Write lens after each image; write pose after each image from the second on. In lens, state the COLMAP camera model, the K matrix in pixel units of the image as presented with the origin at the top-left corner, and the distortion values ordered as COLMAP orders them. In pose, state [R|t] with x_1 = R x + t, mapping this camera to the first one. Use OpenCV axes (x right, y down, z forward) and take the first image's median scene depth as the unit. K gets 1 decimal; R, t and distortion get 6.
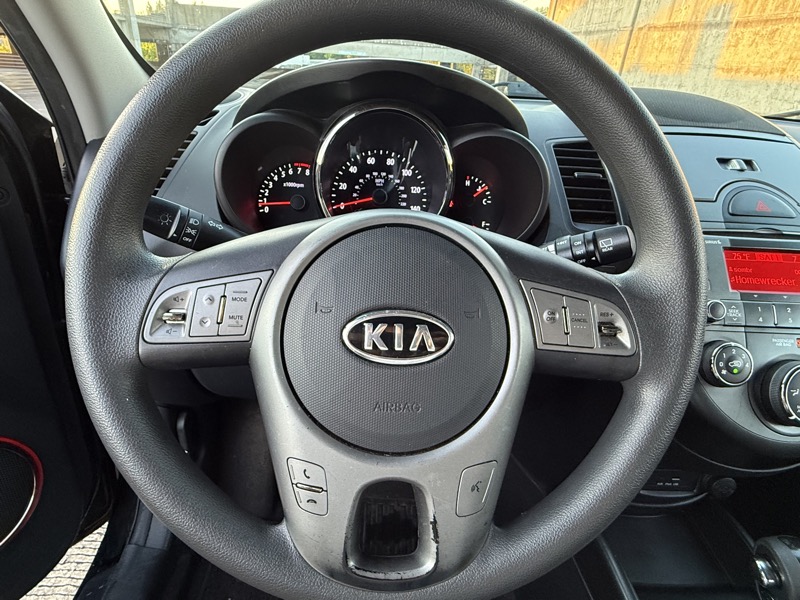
lens RADIAL K [[445.4, 0, 400.0], [0, 445.4, 300.0], [0, 0, 1]] dist [-0.003272, -0.000360]
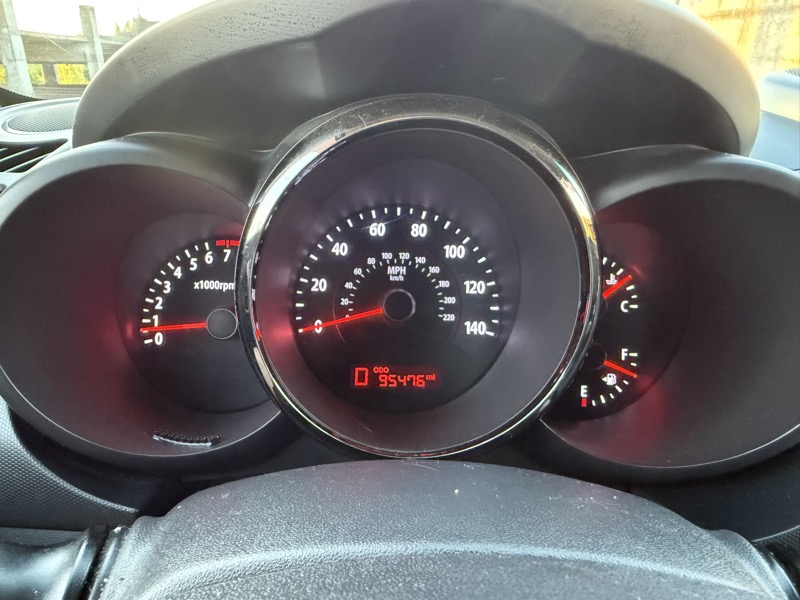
lens RADIAL K [[534.8, 0, 400.0], [0, 534.8, 300.0], [0, 0, 1]] dist [0.001991, 0.001603]
pose [[0.999208, -0.036843, -0.015024, -0.035138], [0.035372, 0.995443, -0.088557, -0.186325], [0.018219, 0.087955, 0.995958, 0.439926]]
